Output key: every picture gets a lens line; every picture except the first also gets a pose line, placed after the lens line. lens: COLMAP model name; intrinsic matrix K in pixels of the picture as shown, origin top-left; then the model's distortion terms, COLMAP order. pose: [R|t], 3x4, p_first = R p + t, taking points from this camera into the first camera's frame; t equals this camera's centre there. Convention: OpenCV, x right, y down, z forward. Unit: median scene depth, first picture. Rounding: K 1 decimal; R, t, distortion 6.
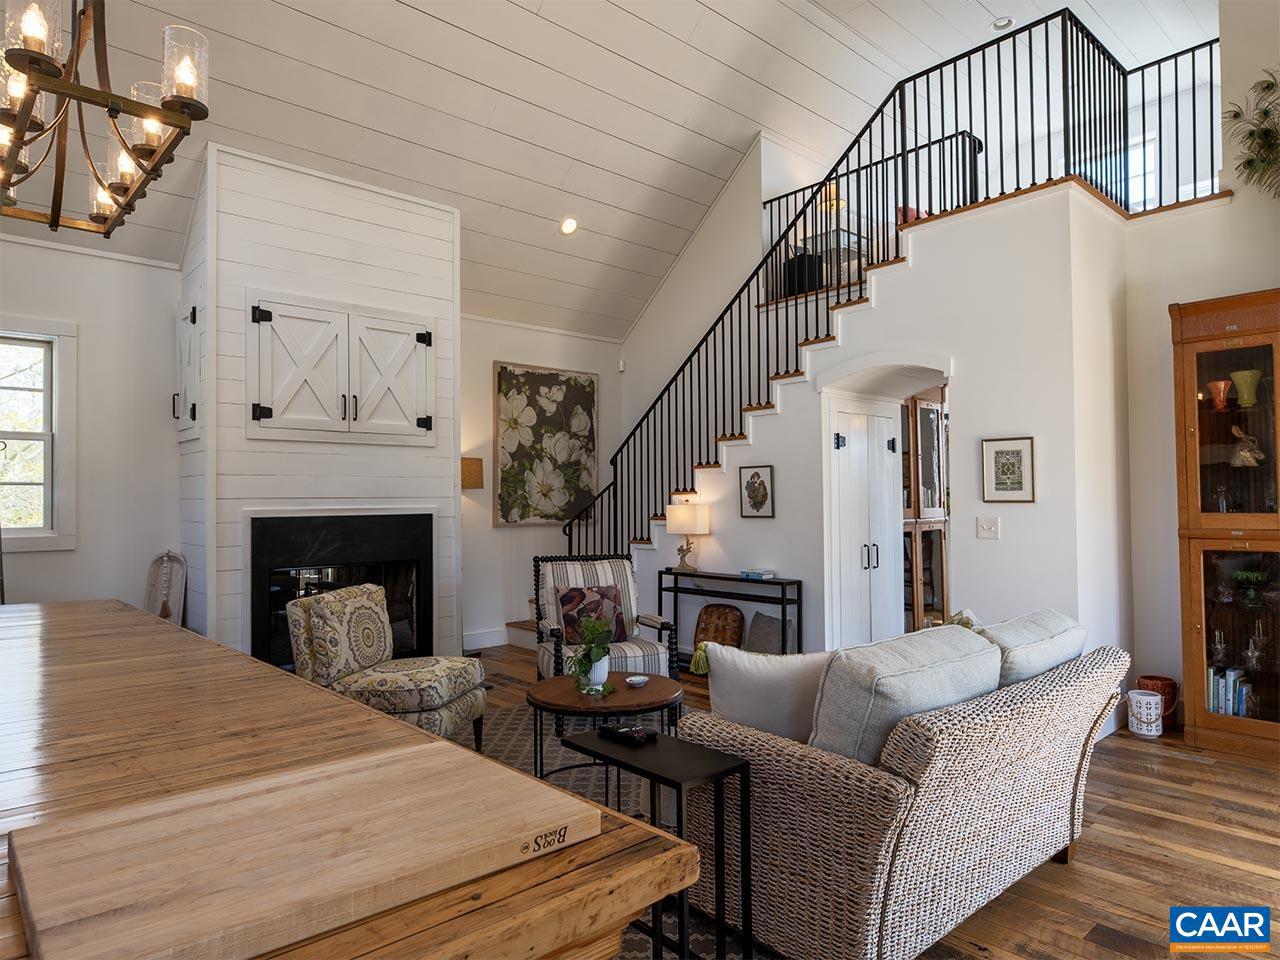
lens RADIAL K [[782.2, 0, 640.0], [0, 782.2, 480.0], [0, 0, 1]] dist [0.001671, -0.001002]
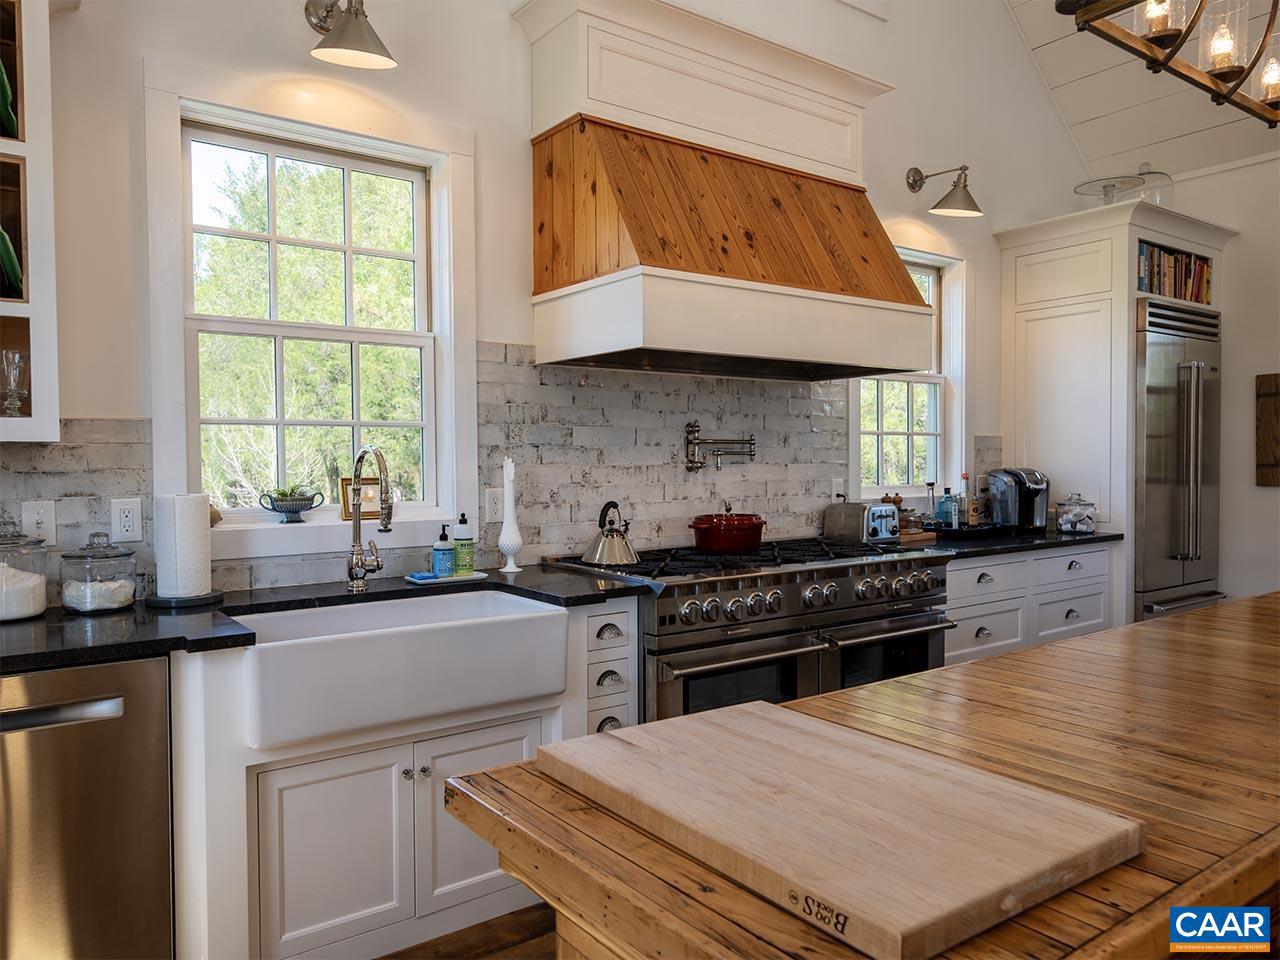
lens RADIAL K [[922.3, 0, 640.0], [0, 922.3, 480.0], [0, 0, 1]] dist [0.053732, -0.002214]
pose [[-0.089374, 0.033012, -0.995451, 0.159848], [0.032198, 0.999024, 0.030239, 0.001017], [0.995478, -0.029349, -0.090349, 0.184929]]
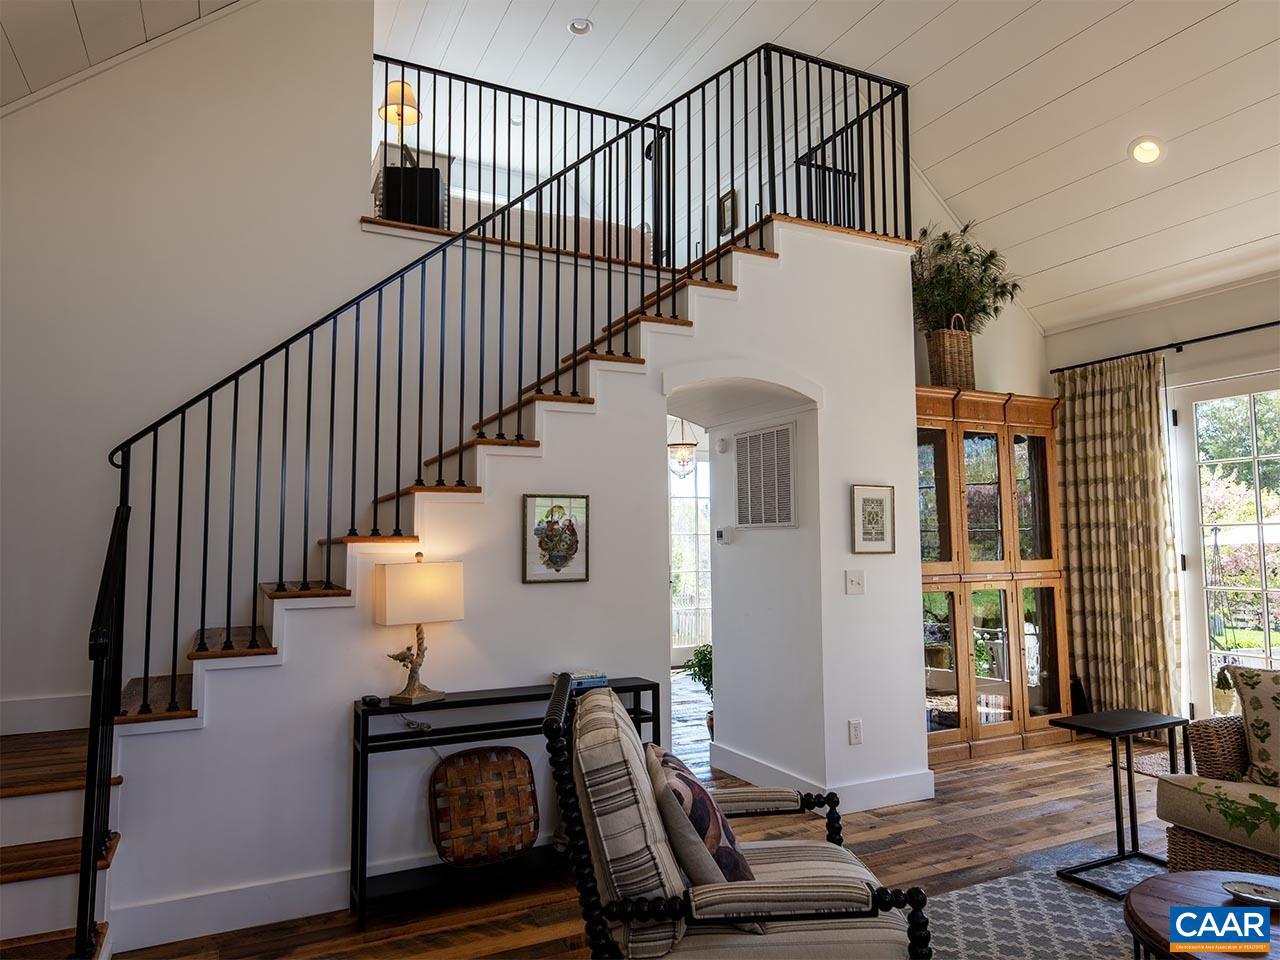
lens RADIAL K [[782.2, 0, 640.0], [0, 782.2, 480.0], [0, 0, 1]] dist [0.001671, -0.001002]
pose [[0.295648, 0.081862, 0.951783, -0.399509], [-0.023490, 0.996643, -0.078424, 0.016053], [-0.955008, 0.000829, 0.296578, 0.773392]]
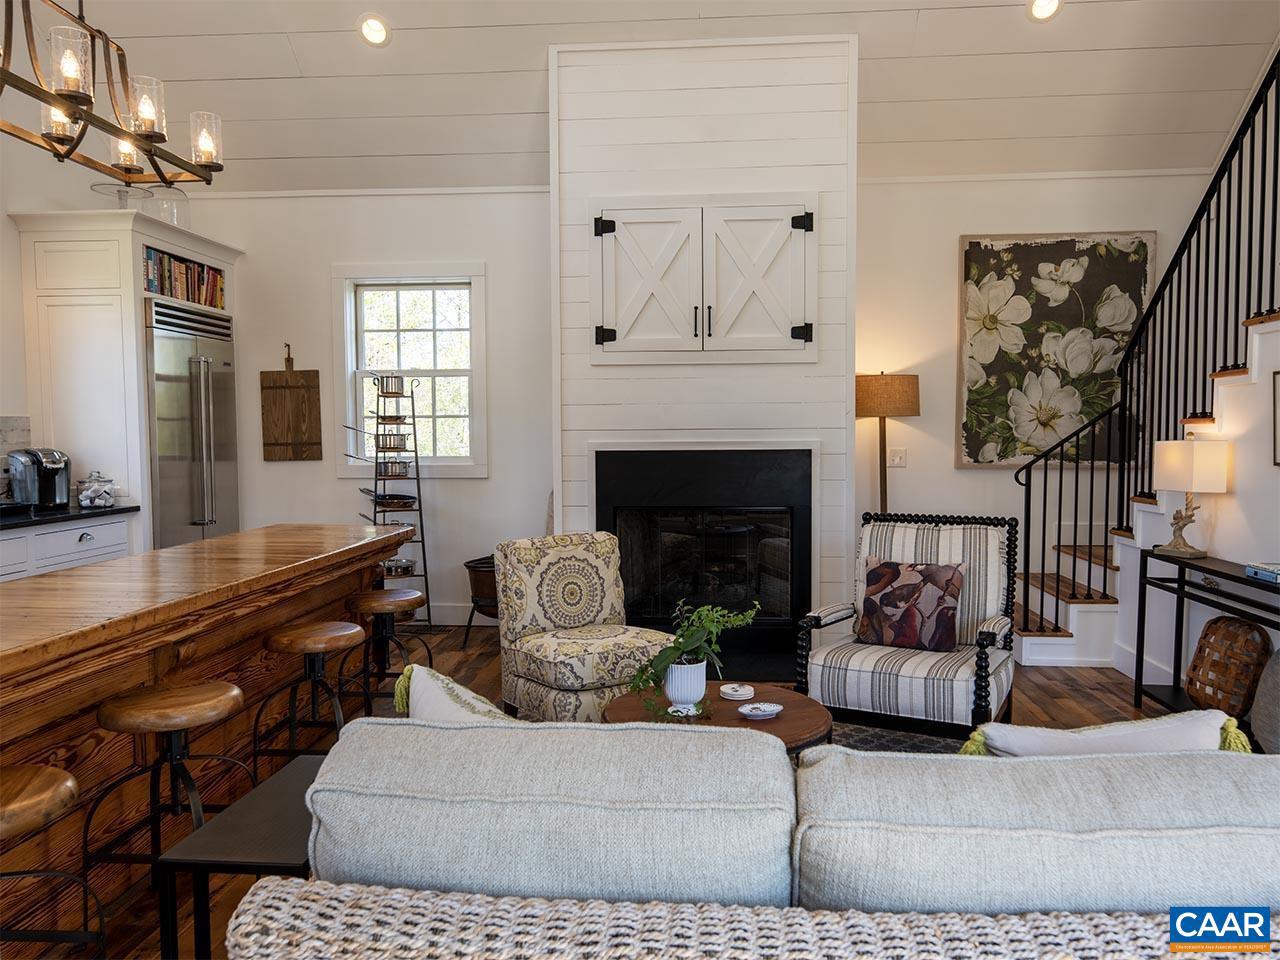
lens RADIAL K [[927.6, 0, 640.0], [0, 927.6, 480.0], [0, 0, 1]] dist [0.004977, 0.006143]
pose [[0.693292, 0.039909, -0.719551, 0.293975], [0.018620, 0.997140, 0.073245, 0.002735], [0.720416, -0.064179, 0.690566, 0.246556]]
